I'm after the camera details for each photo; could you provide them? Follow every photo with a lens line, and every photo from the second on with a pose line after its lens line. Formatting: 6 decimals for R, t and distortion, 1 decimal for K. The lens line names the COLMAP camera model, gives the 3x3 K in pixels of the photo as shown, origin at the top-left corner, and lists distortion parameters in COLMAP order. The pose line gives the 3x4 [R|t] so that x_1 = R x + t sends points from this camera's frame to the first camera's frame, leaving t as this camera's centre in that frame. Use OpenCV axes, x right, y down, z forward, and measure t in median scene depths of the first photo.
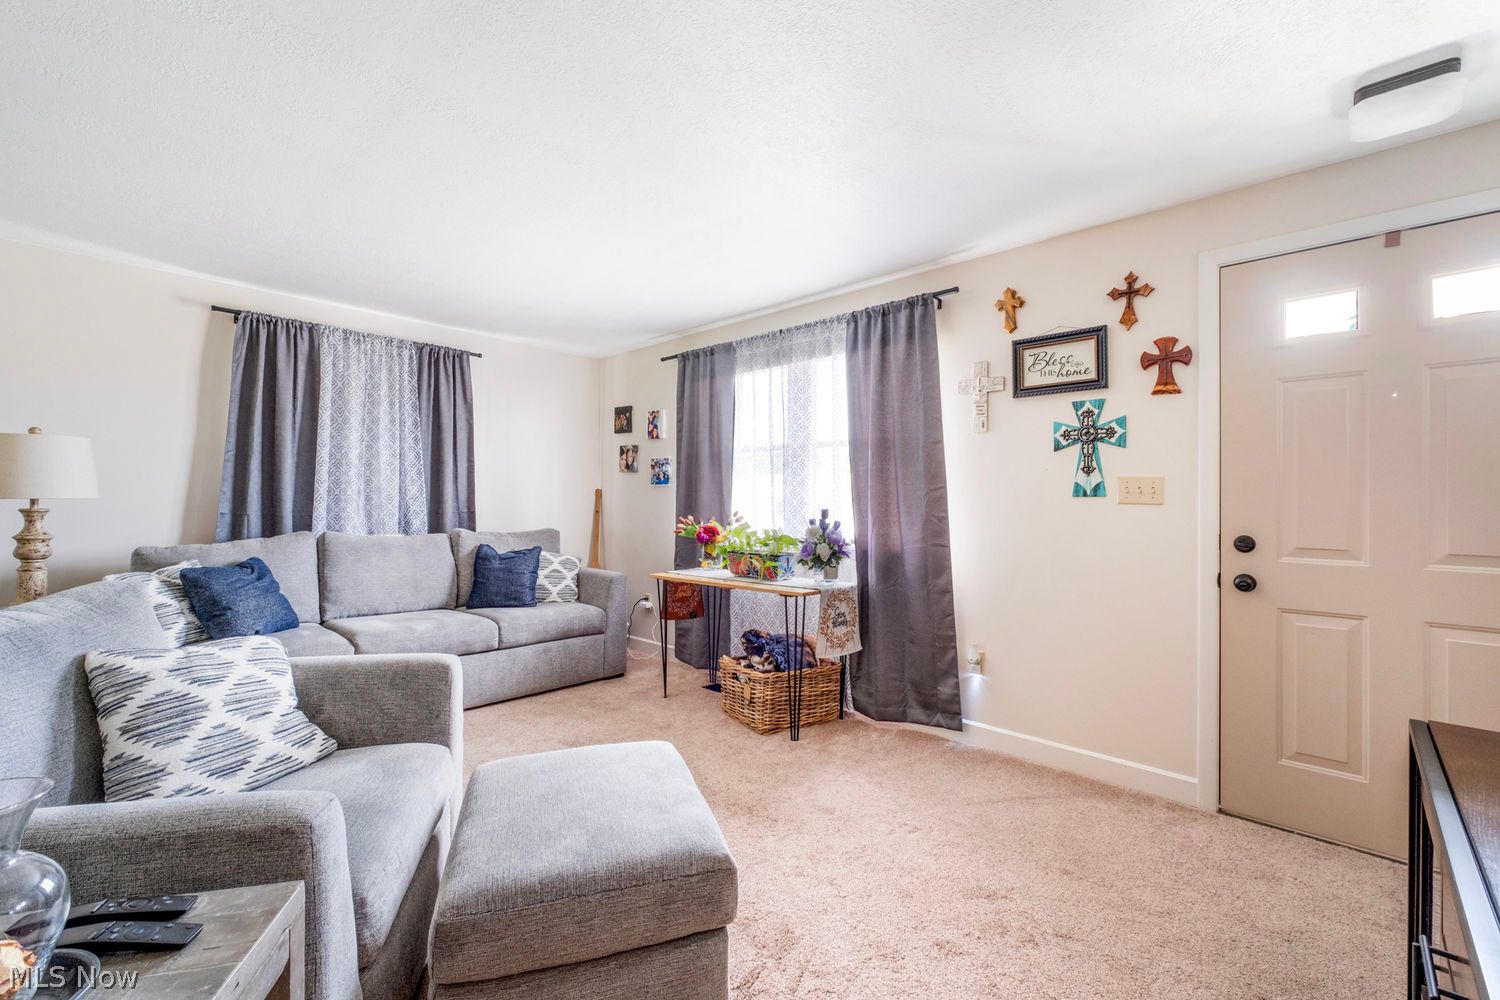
lens RADIAL K [[634.7, 0, 752.9], [0, 634.7, 499.0], [0, 0, 1]] dist [-0.004857, 0.001084]
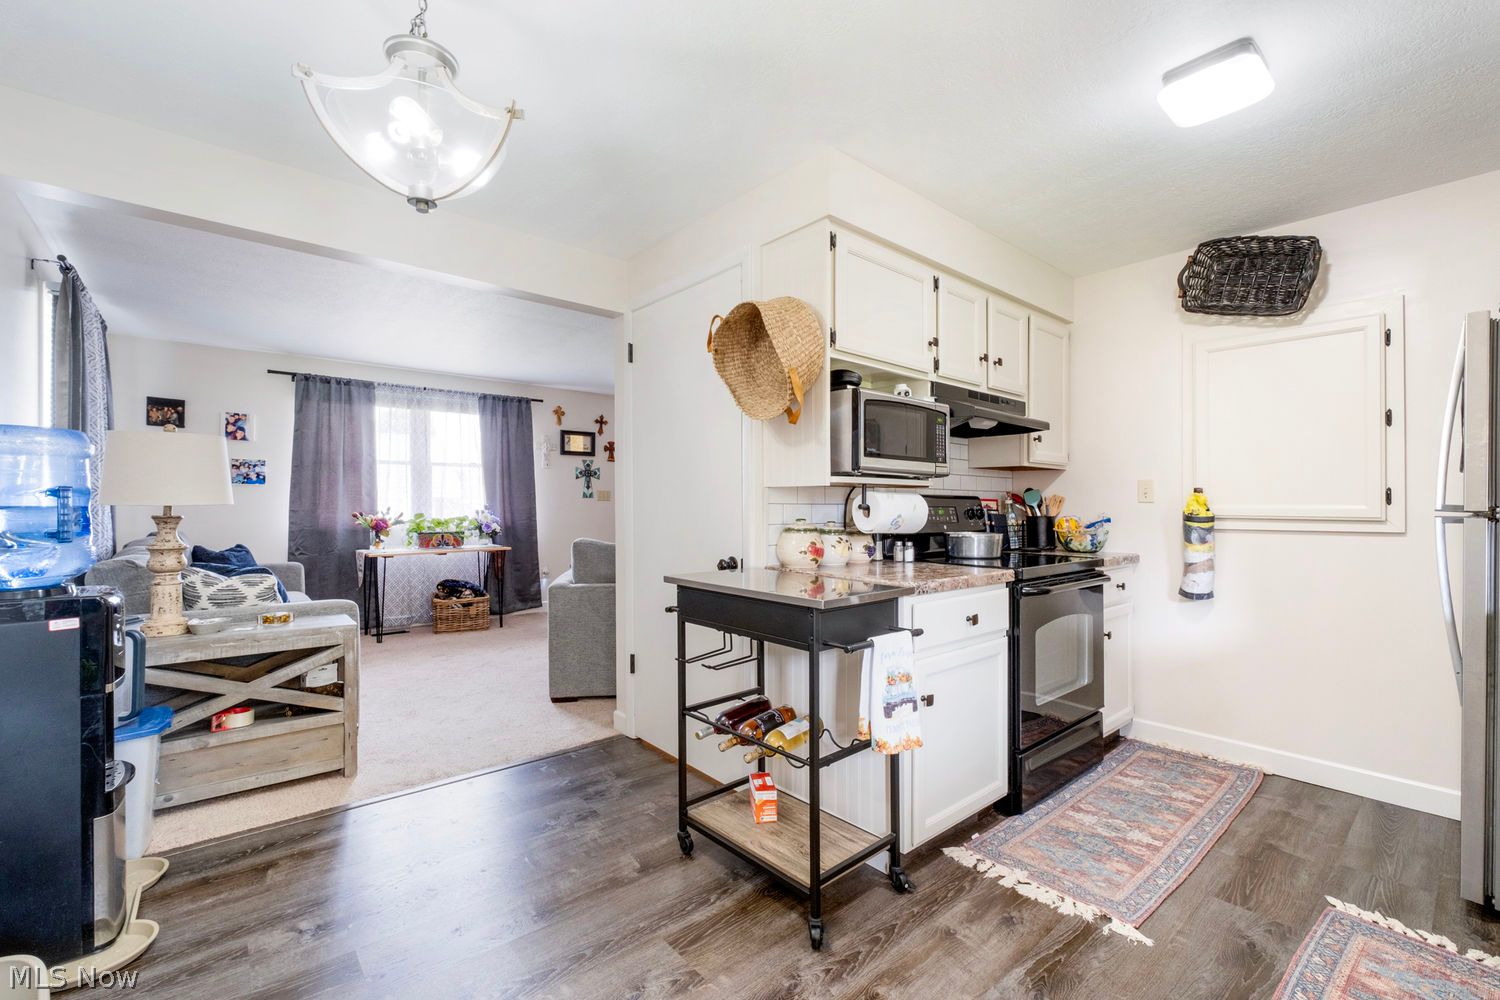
lens RADIAL K [[634.7, 0, 771.8], [0, 634.7, 500.8], [0, 0, 1]] dist [-0.004857, 0.001084]
pose [[0.073776, -0.008313, 0.997240, -1.810486], [-0.009881, 0.999910, 0.009067, -0.019739], [-0.997226, -0.010522, 0.073687, 0.064967]]
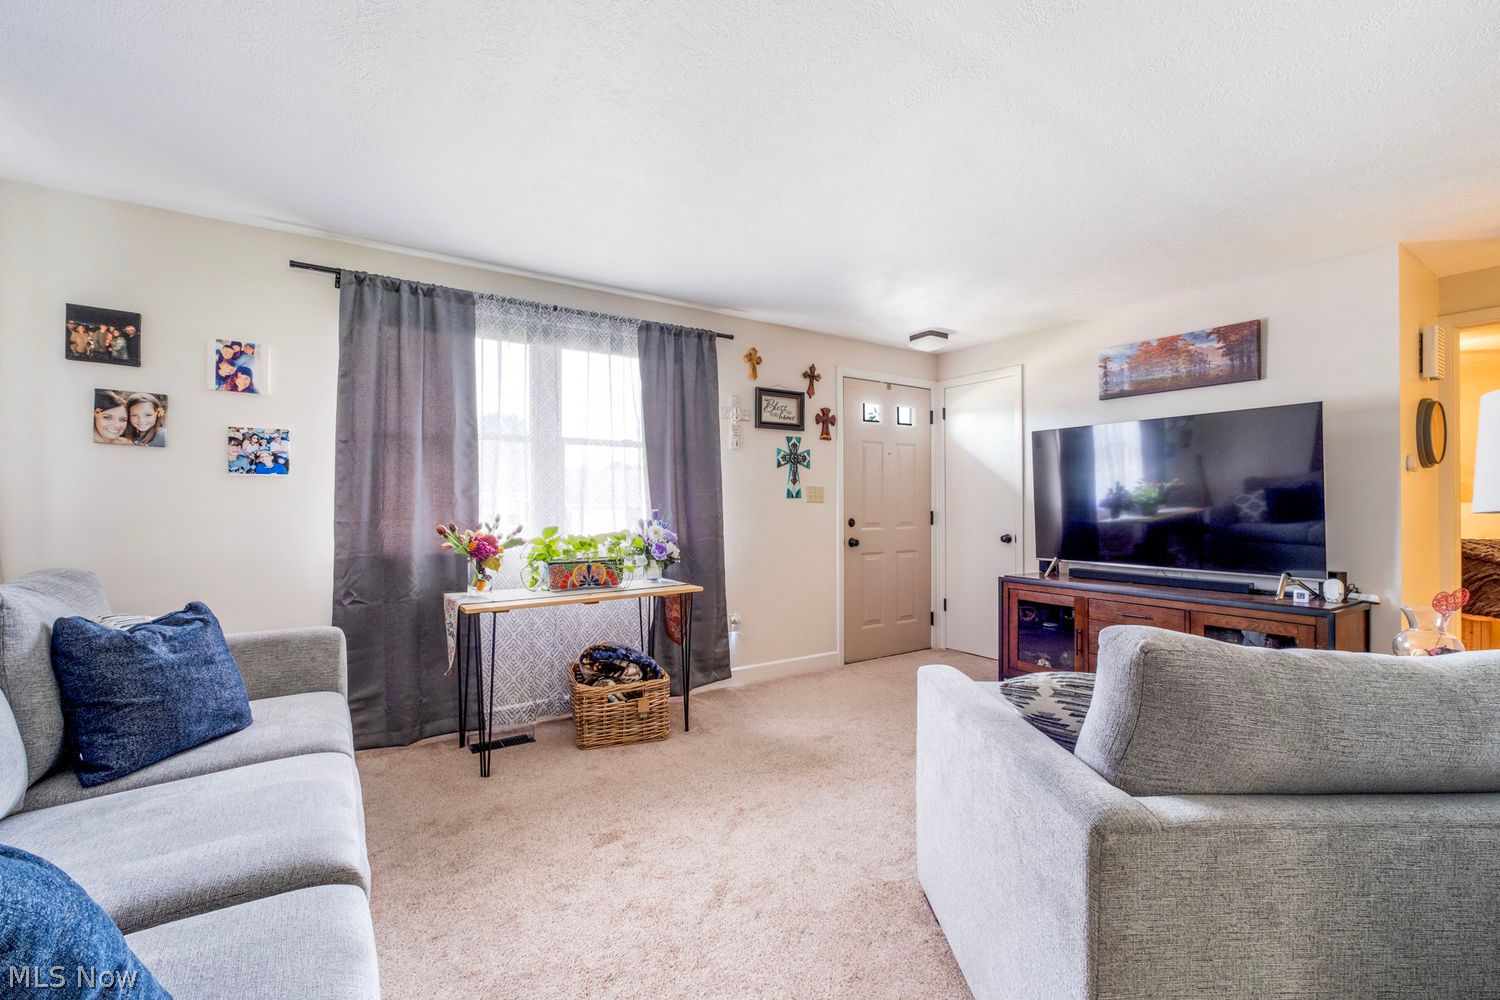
lens RADIAL K [[634.7, 0, 747.2], [0, 634.7, 503.2], [0, 0, 1]] dist [-0.004857, 0.001084]
pose [[0.228652, -0.009196, 0.973465, -0.955836], [-0.004277, 0.999936, 0.010451, -0.005915], [-0.973499, -0.006554, 0.228598, 0.690090]]
